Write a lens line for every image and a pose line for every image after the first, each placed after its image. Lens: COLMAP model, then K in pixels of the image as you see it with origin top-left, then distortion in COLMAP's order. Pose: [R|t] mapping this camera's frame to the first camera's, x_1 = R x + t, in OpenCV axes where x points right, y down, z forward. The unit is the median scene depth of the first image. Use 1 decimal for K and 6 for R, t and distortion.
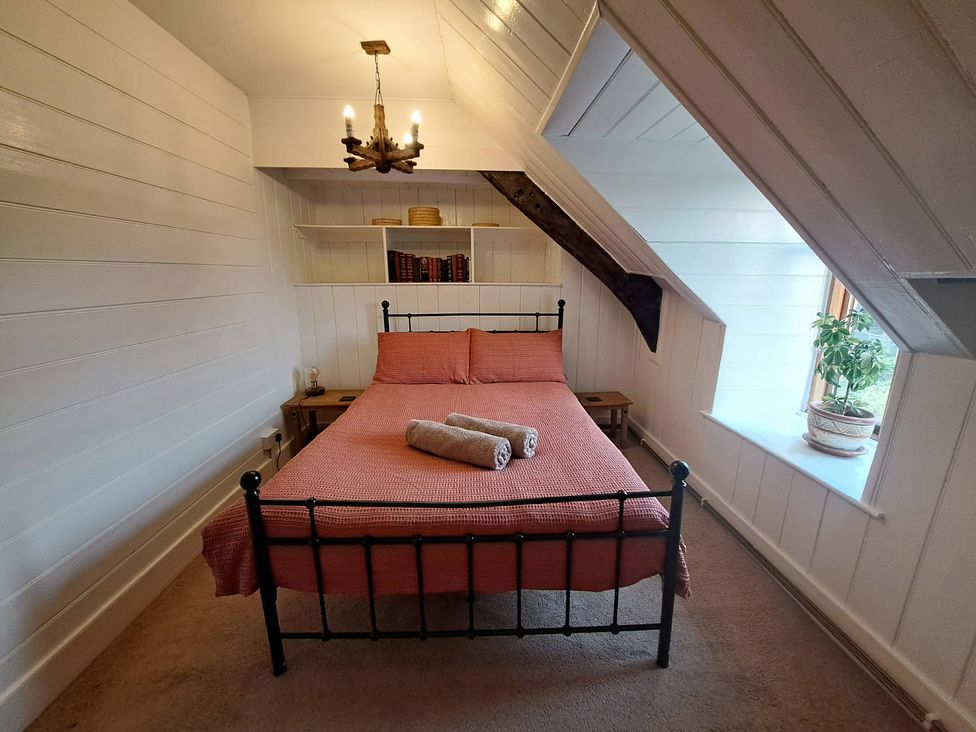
lens RADIAL K [[393.0, 0, 489.6], [0, 393.0, 368.3], [0, 0, 1]] dist [-0.007781, -0.000462]
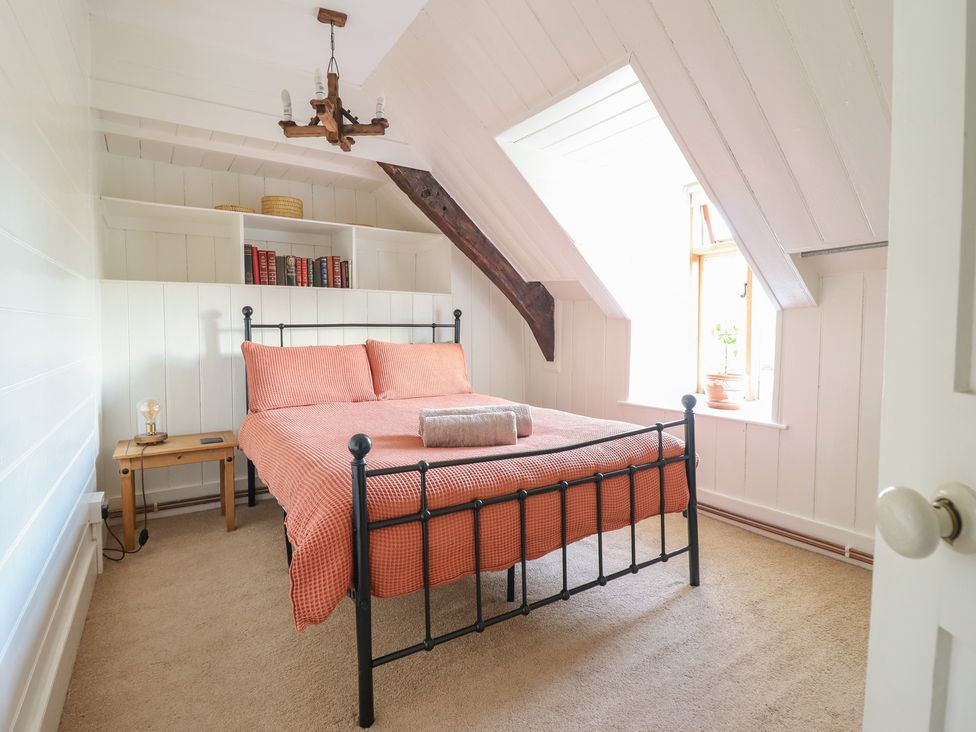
lens RADIAL K [[503.0, 0, 490.2], [0, 503.0, 351.6], [0, 0, 1]] dist [-0.002736, -0.014290]
pose [[0.863457, -0.022627, 0.503915, -0.381937], [0.113129, 0.982232, -0.149741, 0.118543], [-0.491574, 0.186302, 0.850674, -0.033863]]
